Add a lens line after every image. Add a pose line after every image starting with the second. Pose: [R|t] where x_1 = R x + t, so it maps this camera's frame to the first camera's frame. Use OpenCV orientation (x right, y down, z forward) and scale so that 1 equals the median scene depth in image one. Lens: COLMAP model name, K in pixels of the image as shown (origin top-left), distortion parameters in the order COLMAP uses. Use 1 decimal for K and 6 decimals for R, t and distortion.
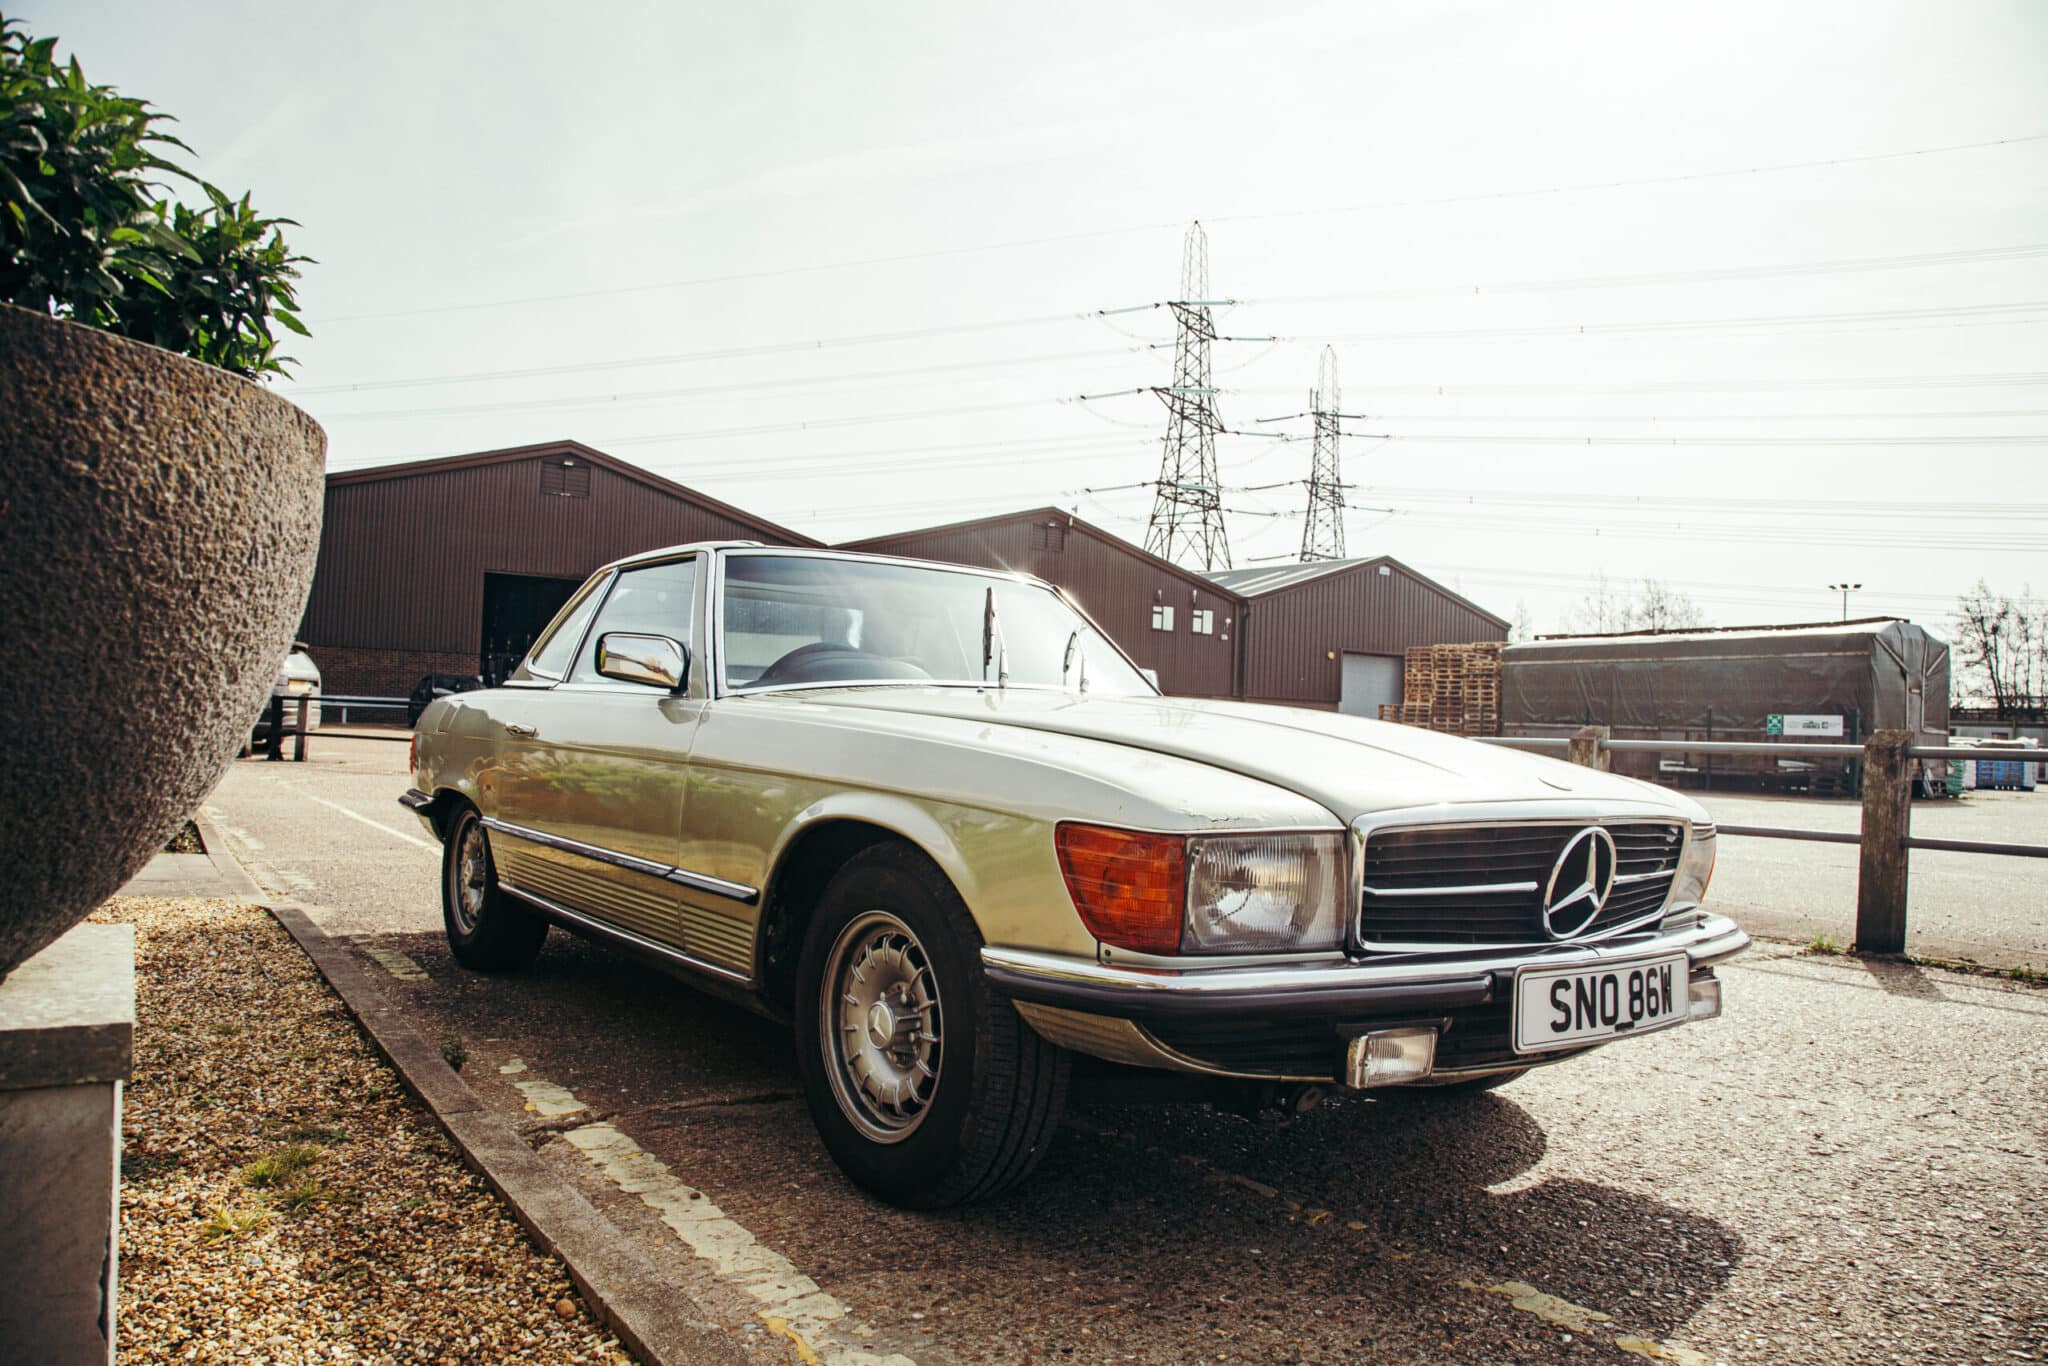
lens RADIAL K [[1455.4, 0, 1014.0], [0, 1455.4, 674.3], [0, 0, 1]] dist [-0.083063, 0.019790]
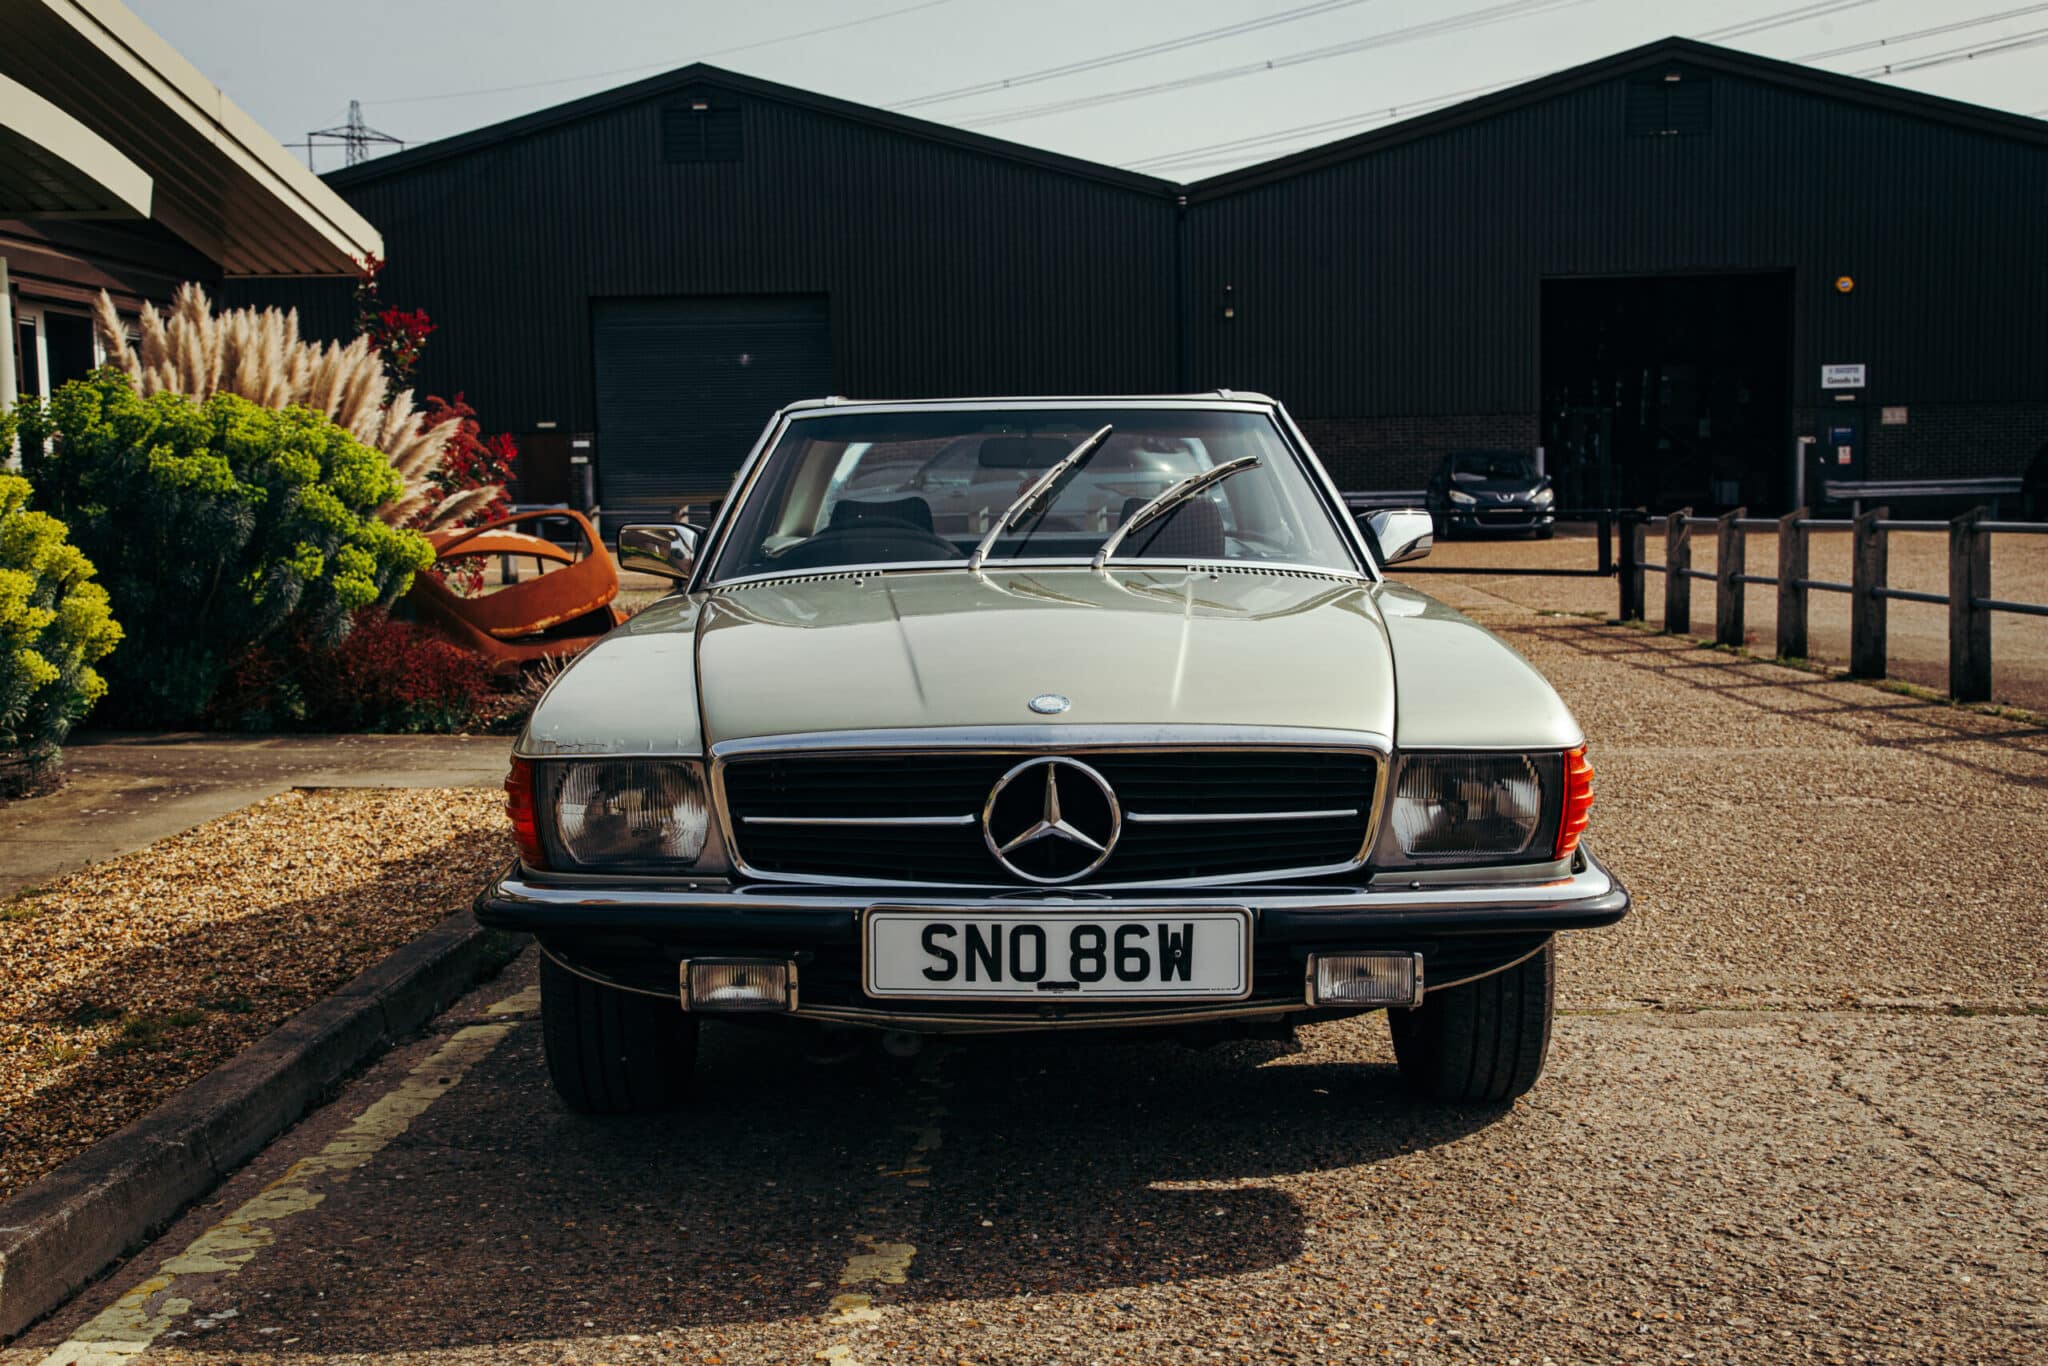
lens RADIAL K [[2430.3, 0, 948.4], [0, 2430.3, 741.6], [0, 0, 1]] dist [0.083370, 0.000000]
pose [[0.788228, 0.016378, -0.615165, 1.275764], [0.064117, 0.992019, 0.108566, -0.064408], [0.612034, -0.125017, 0.780888, -0.172847]]
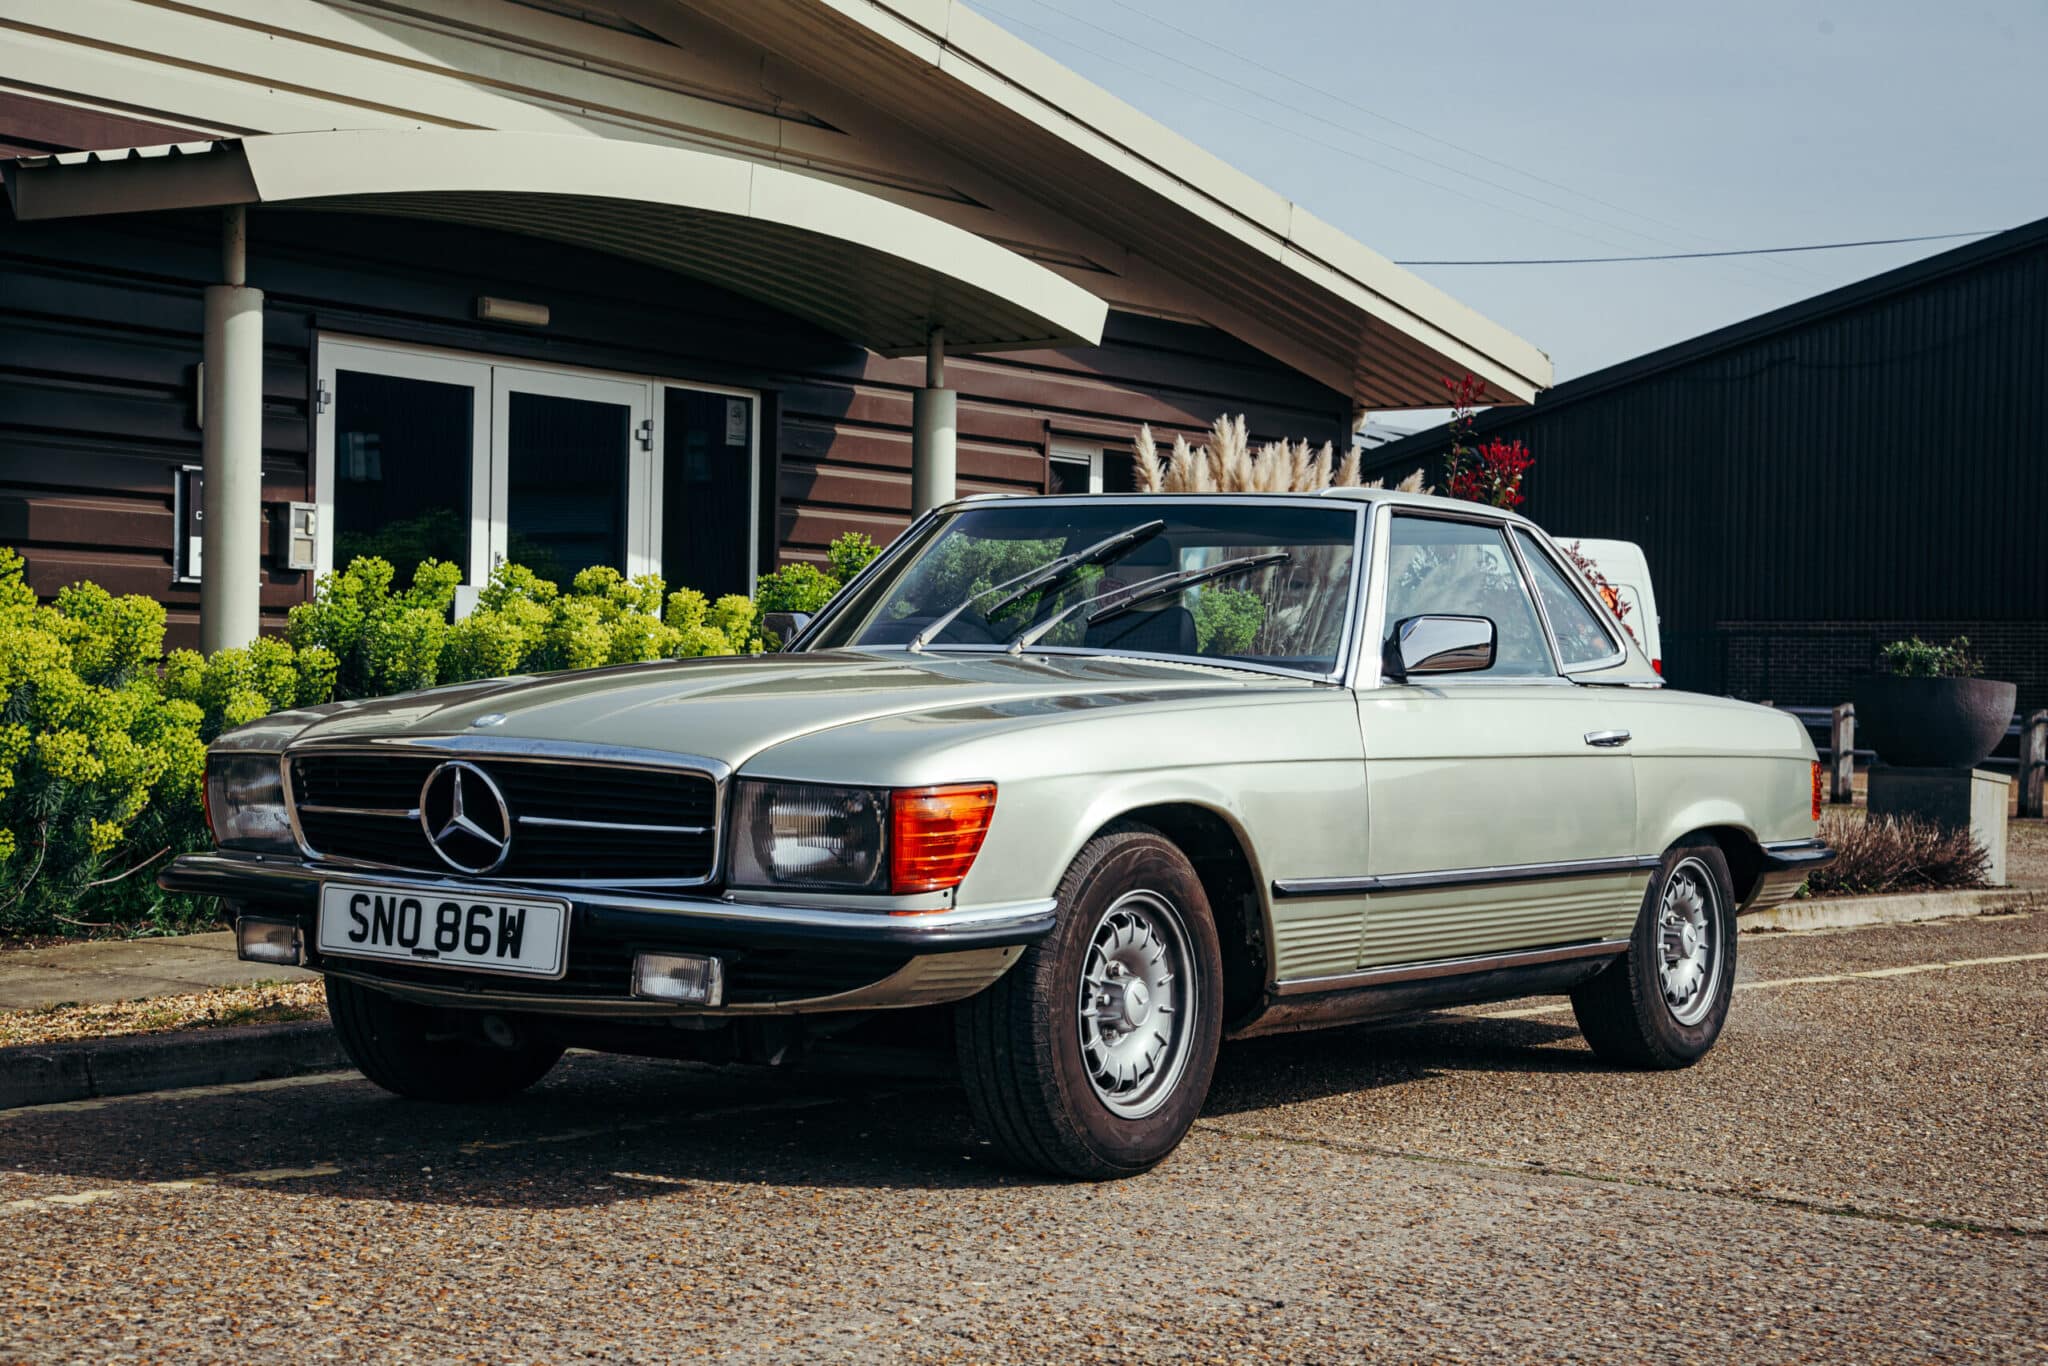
lens RADIAL K [[3349.1, 0, 1018.8], [0, 3349.1, 690.3], [0, 0, 1]] dist [0.222824, 0.000000]
pose [[0.330437, -0.026176, -0.943465, 2.839256], [0.013437, 0.999644, -0.023029, 0.120058], [0.943733, -0.005068, 0.330671, 0.601498]]
